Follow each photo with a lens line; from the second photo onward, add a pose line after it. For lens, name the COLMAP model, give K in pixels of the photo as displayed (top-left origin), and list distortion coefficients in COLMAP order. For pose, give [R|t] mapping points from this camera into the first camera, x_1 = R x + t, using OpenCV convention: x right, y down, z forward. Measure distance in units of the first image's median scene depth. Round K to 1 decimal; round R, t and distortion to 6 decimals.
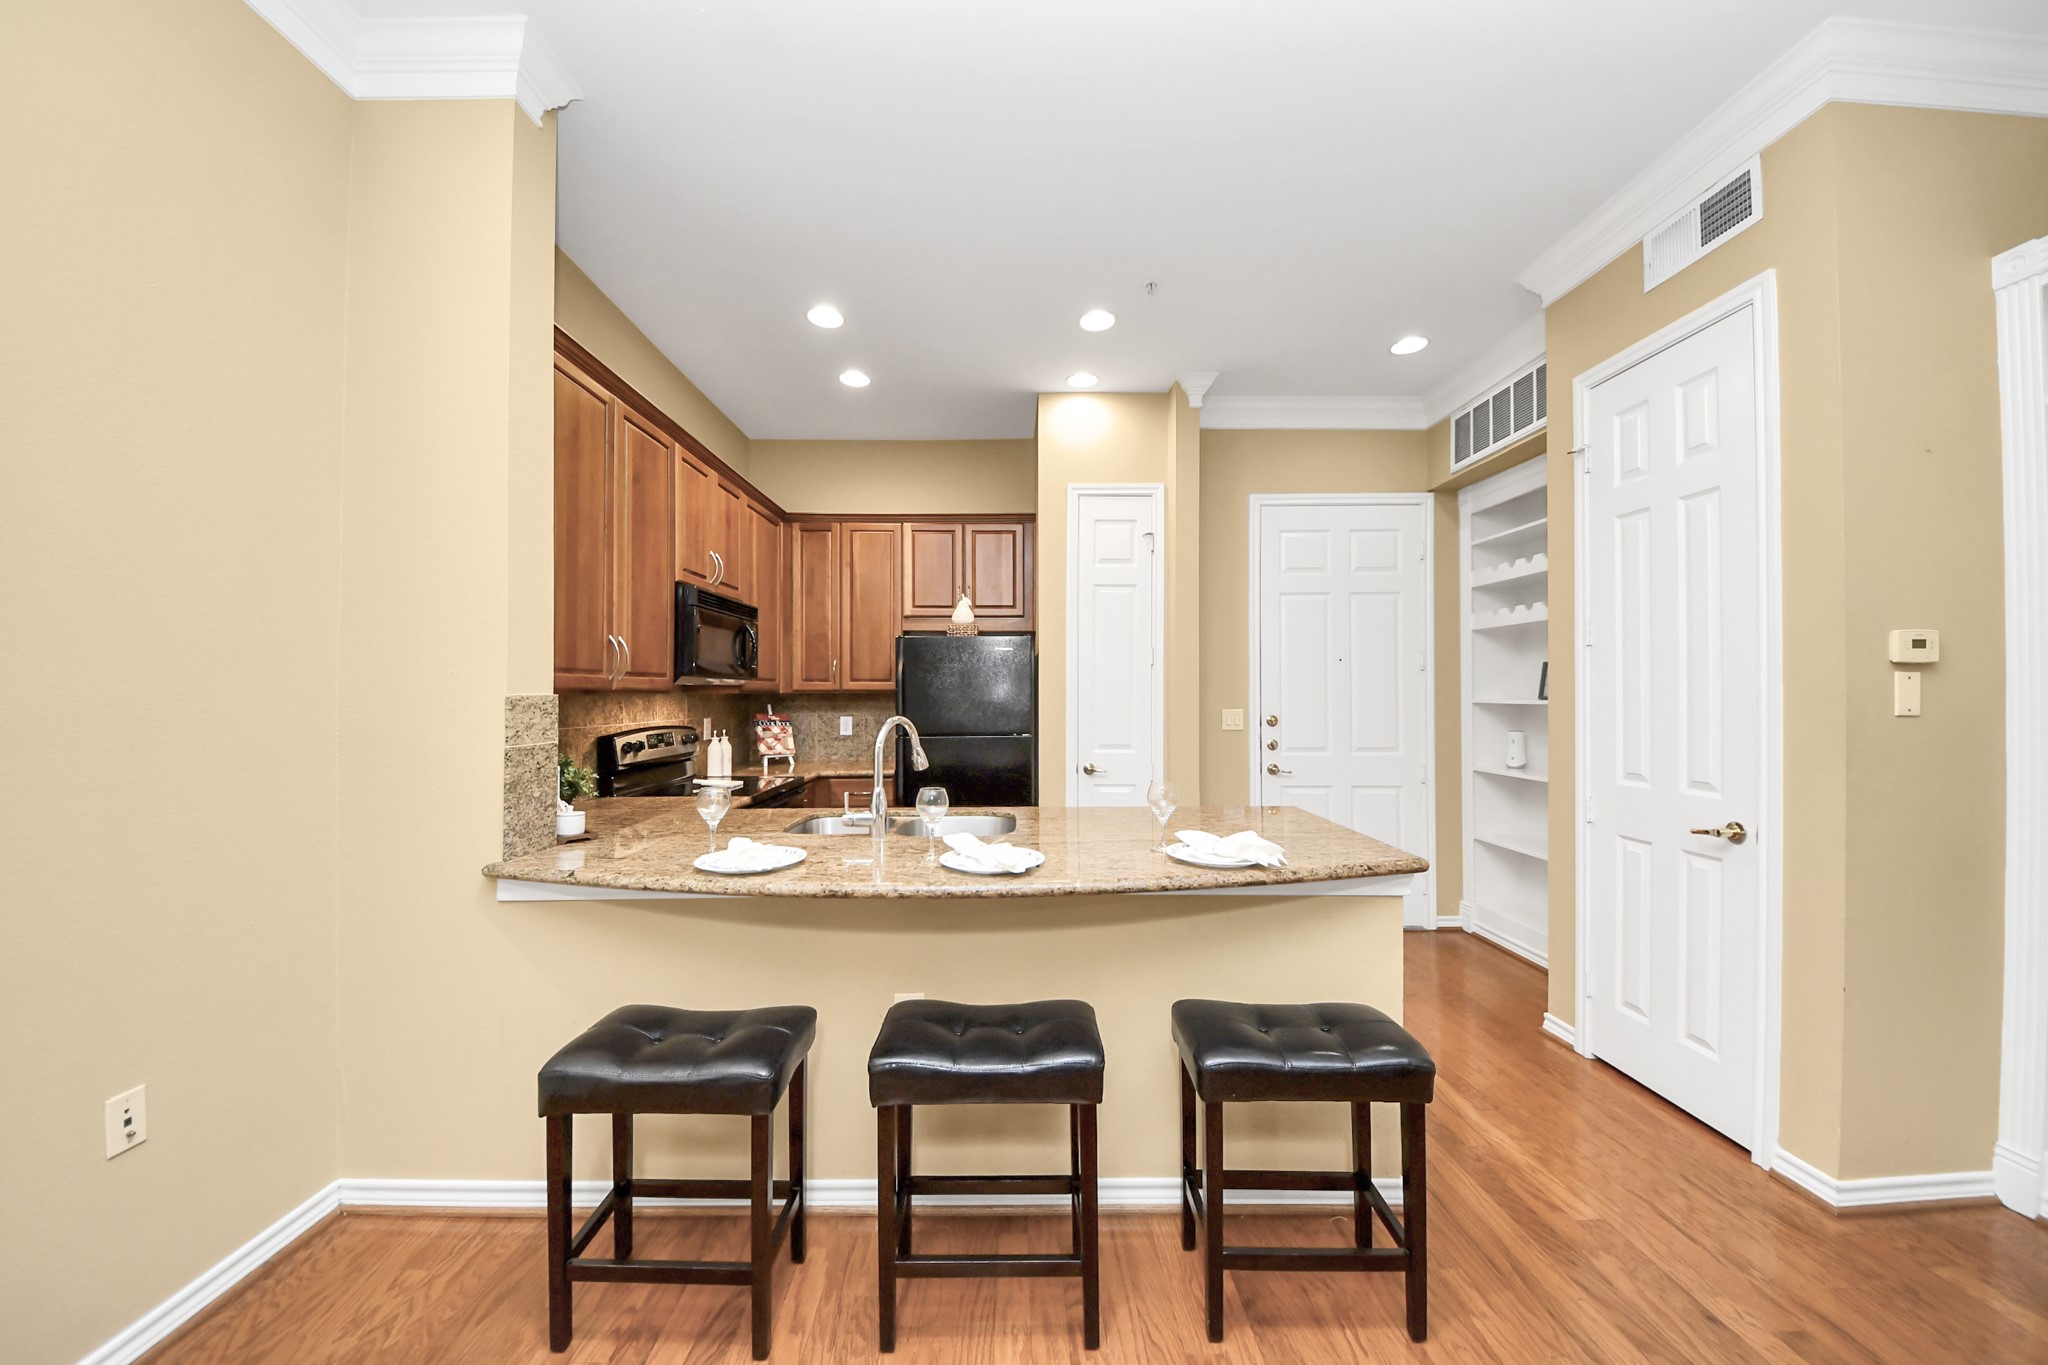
lens RADIAL K [[728.8, 0, 1035.6], [0, 728.8, 691.3], [0, 0, 1]] dist [0.000105, -0.000002]
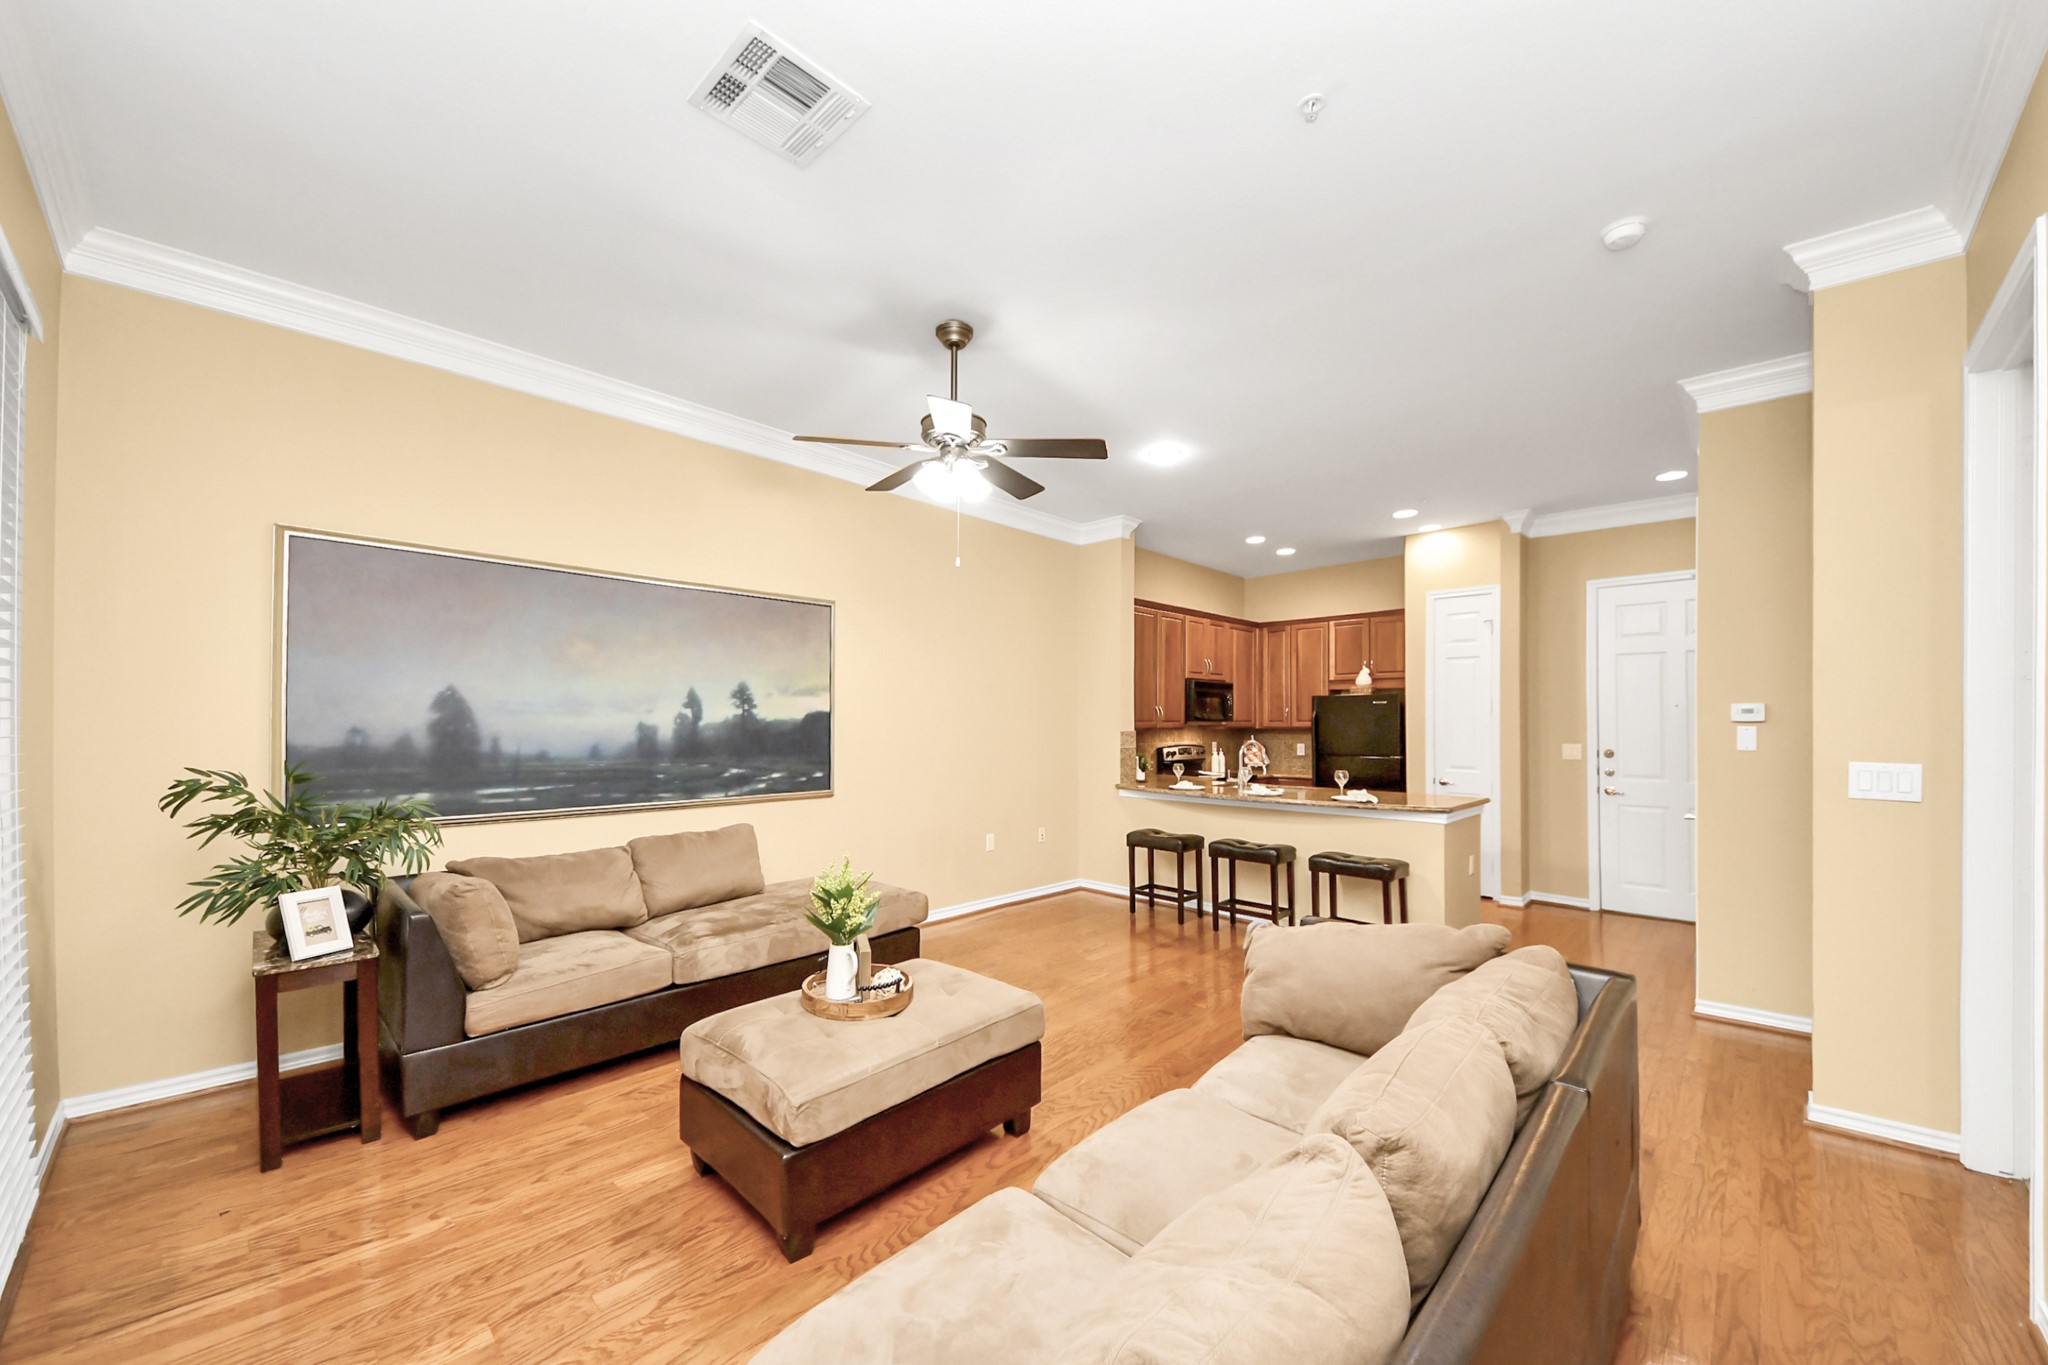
lens RADIAL K [[777.4, 0, 1007.3], [0, 777.4, 720.6], [0, 0, 1]] dist [0.054224, -0.000017]
pose [[0.705199, 0.002834, -0.709003, 0.578899], [-0.001679, 0.999996, 0.002326, -0.020301], [0.709007, -0.000450, 0.705201, -0.759190]]
